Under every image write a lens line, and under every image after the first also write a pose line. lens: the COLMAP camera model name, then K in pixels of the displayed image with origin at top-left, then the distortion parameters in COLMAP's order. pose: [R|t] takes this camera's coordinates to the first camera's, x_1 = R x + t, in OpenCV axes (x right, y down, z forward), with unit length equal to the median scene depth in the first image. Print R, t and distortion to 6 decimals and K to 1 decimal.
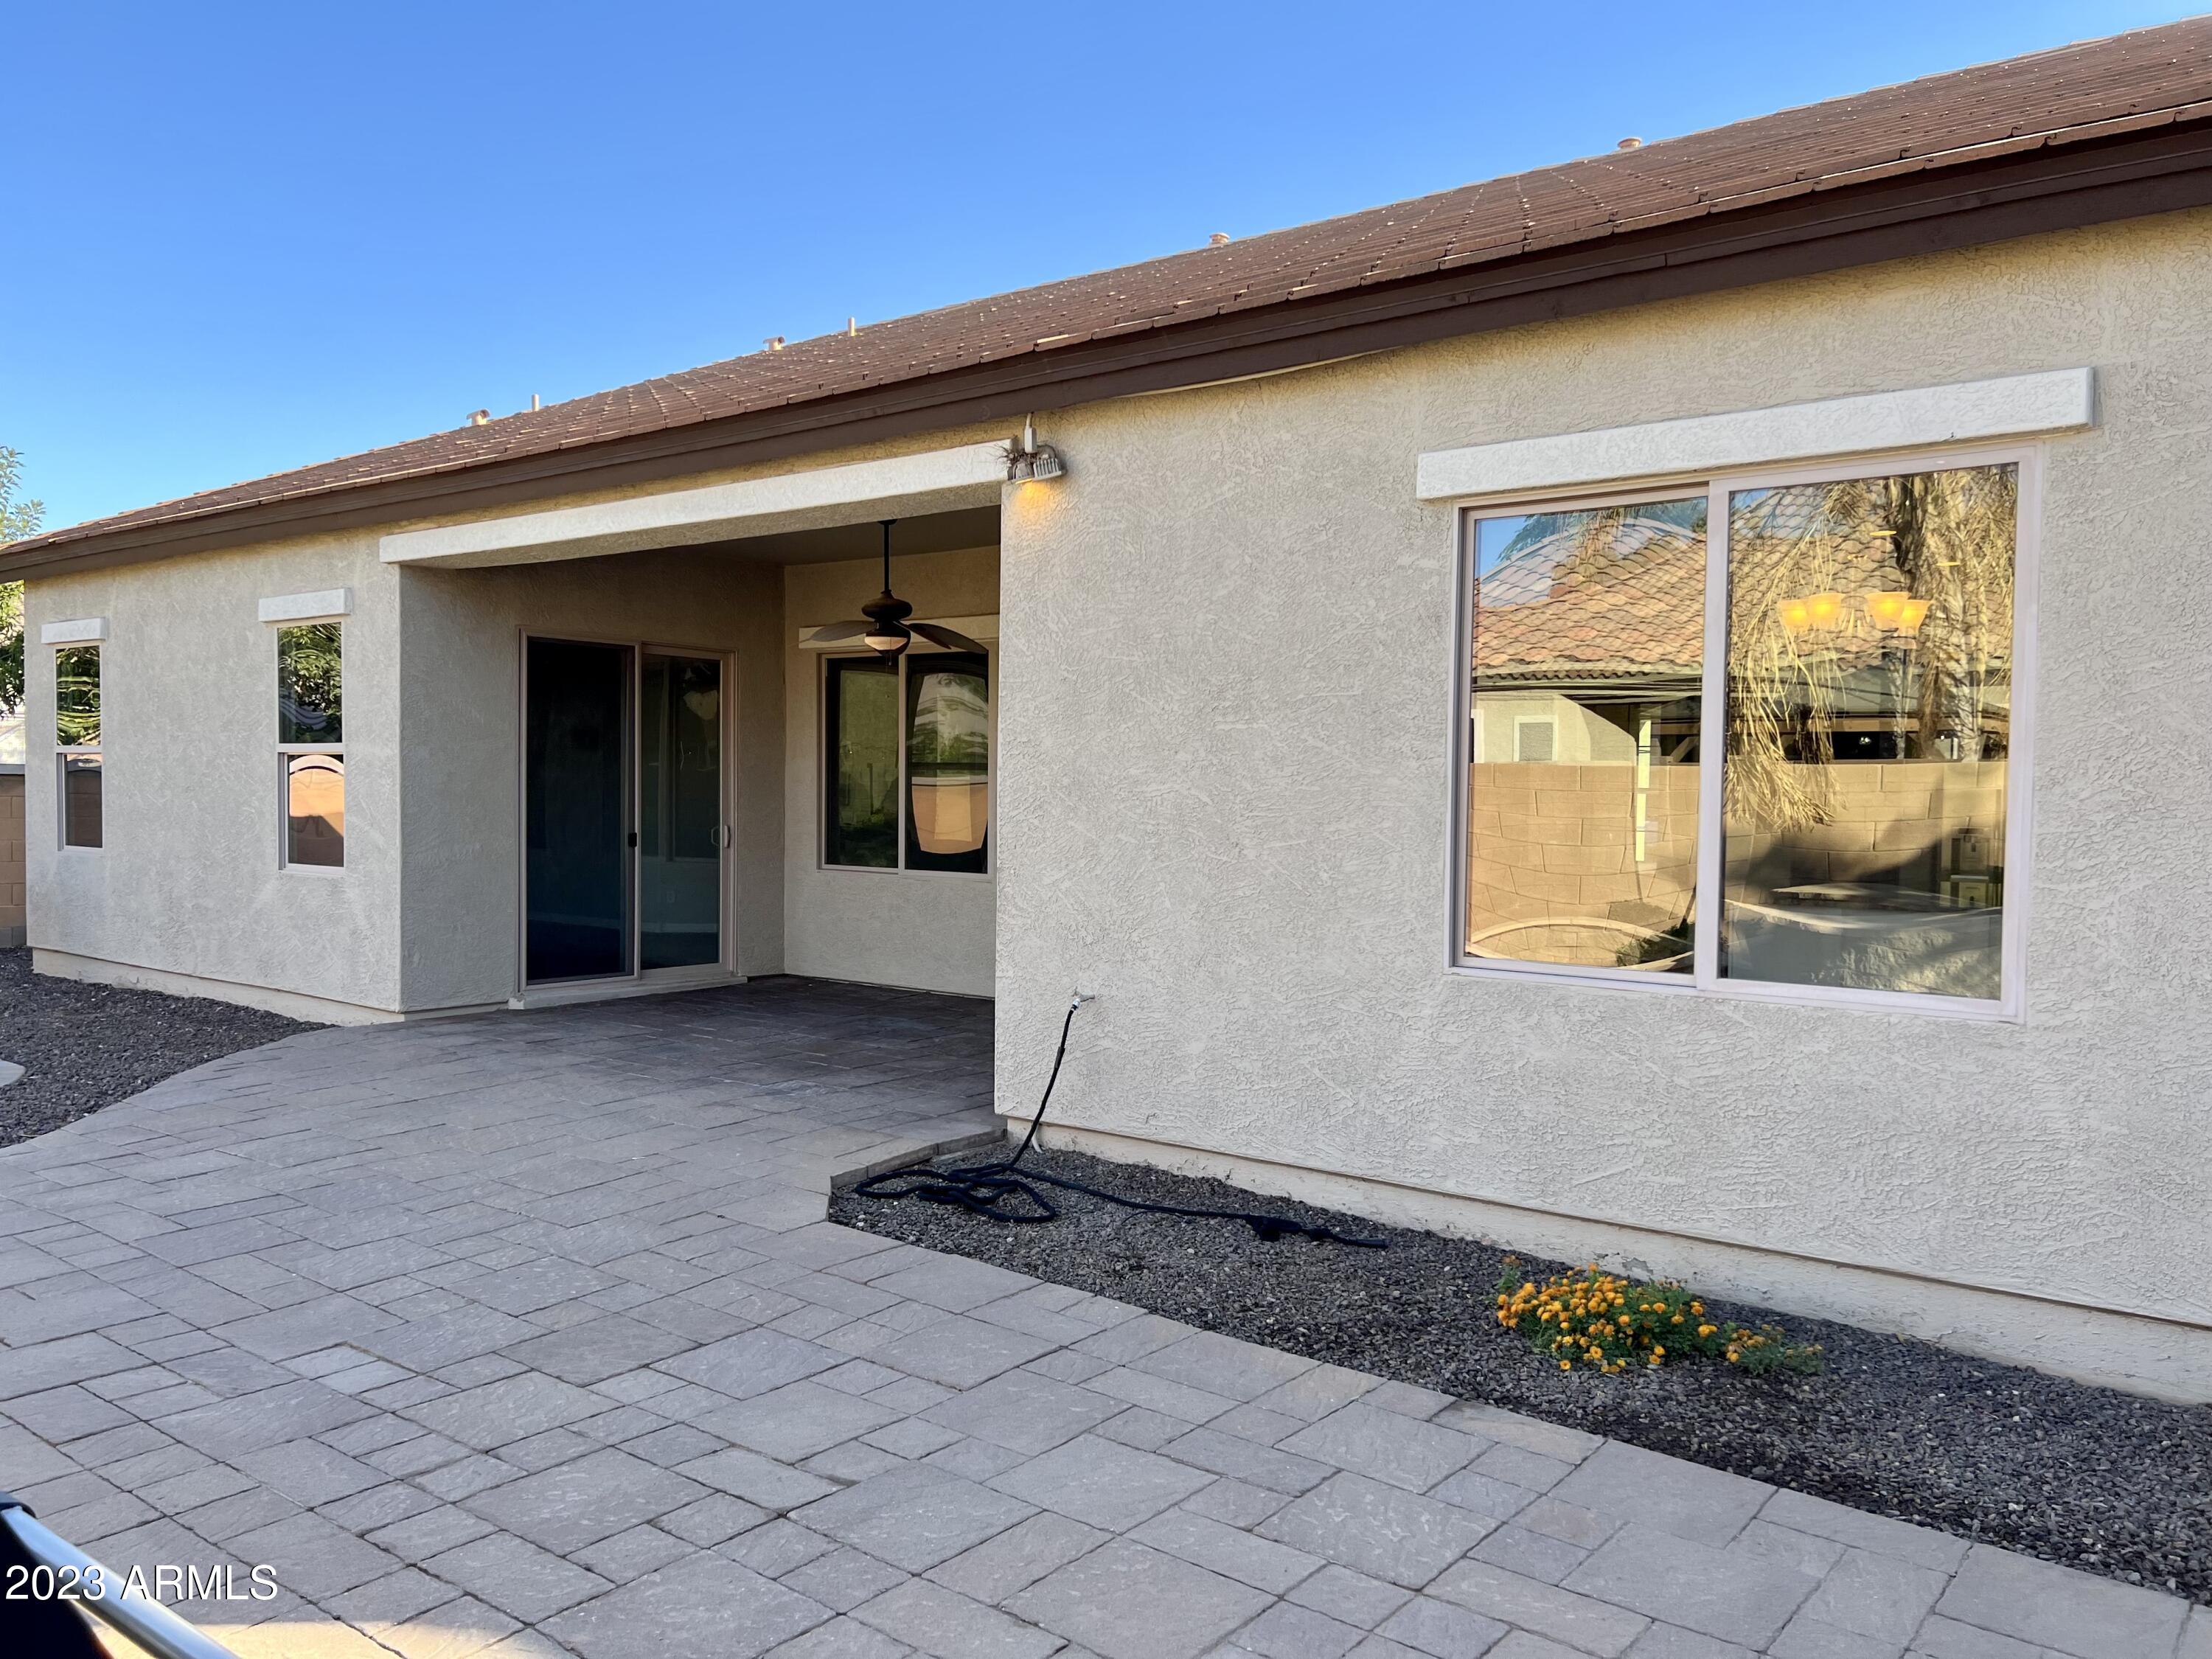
lens RADIAL K [[1619.6, 0, 1098.6], [0, 1619.6, 859.7], [0, 0, 1]] dist [0.088254, -0.124576]
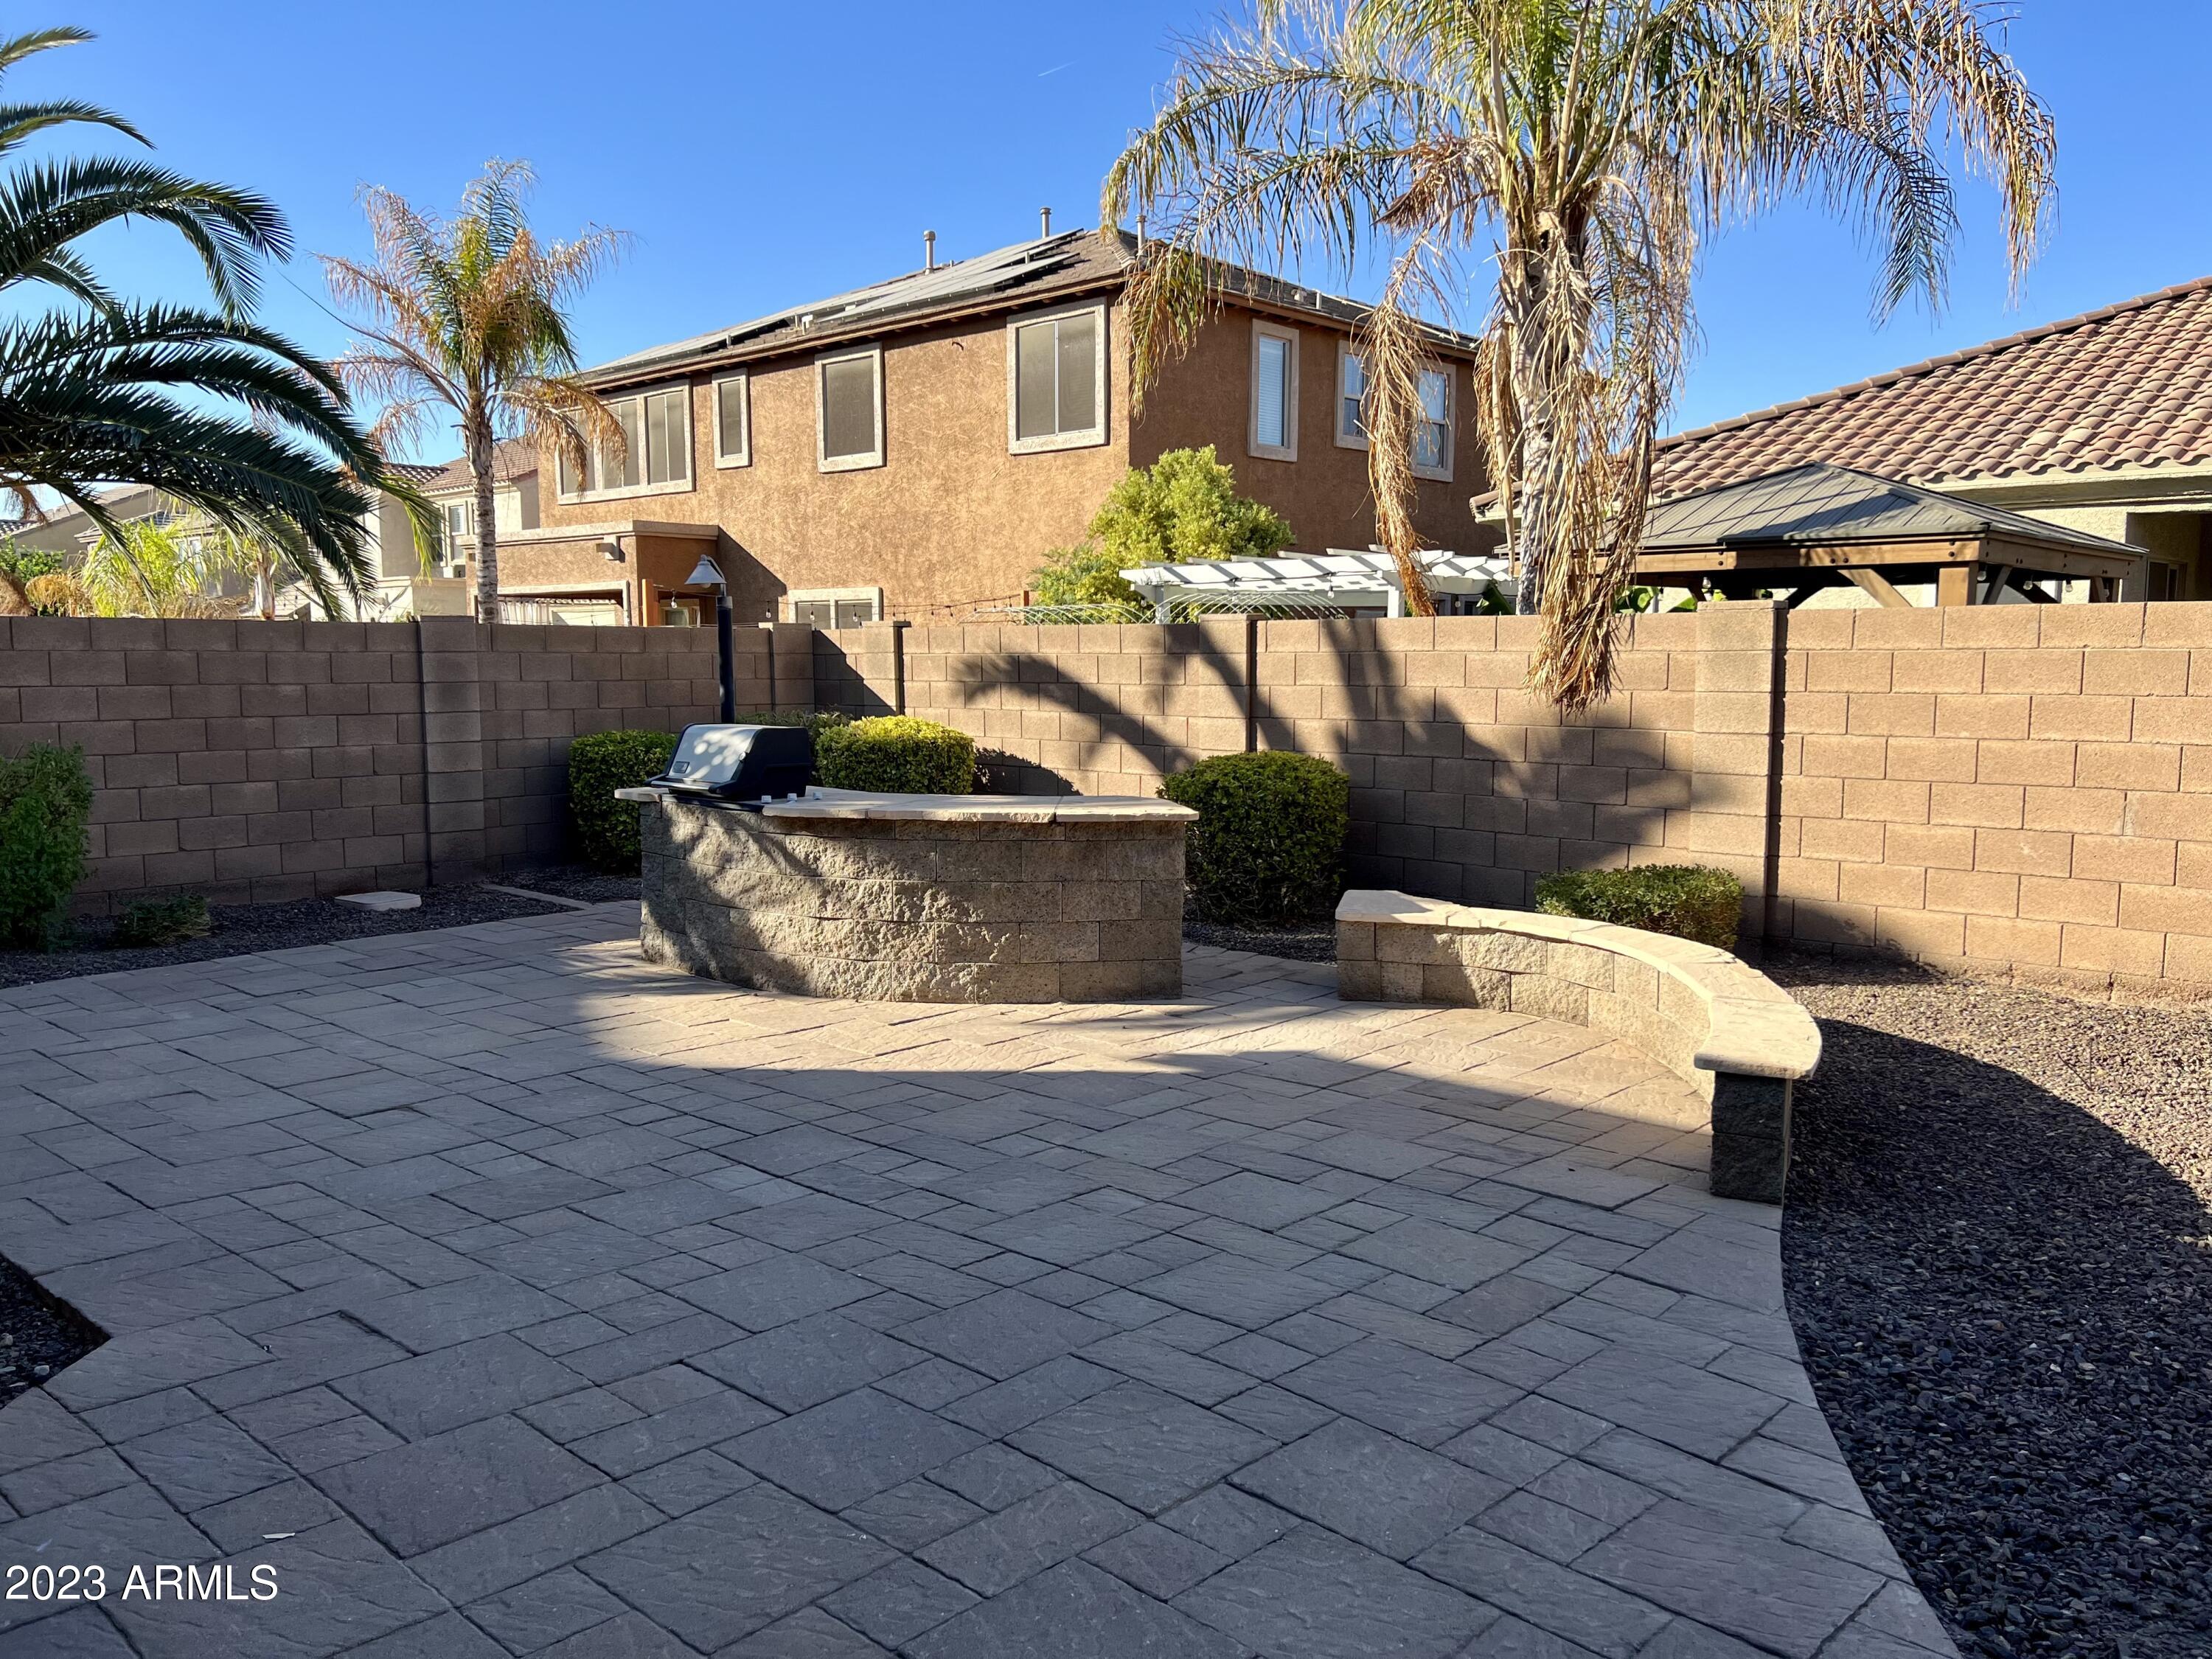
lens RADIAL K [[1675.7, 0, 1106.0], [0, 1675.7, 829.5], [0, 0, 1]] dist [0.058143, -0.066341]
pose [[-0.995924, -0.023832, 0.086989, -0.336903], [-0.011078, 0.989479, 0.144254, -0.042392], [-0.089511, 0.142703, -0.985710, 0.882624]]
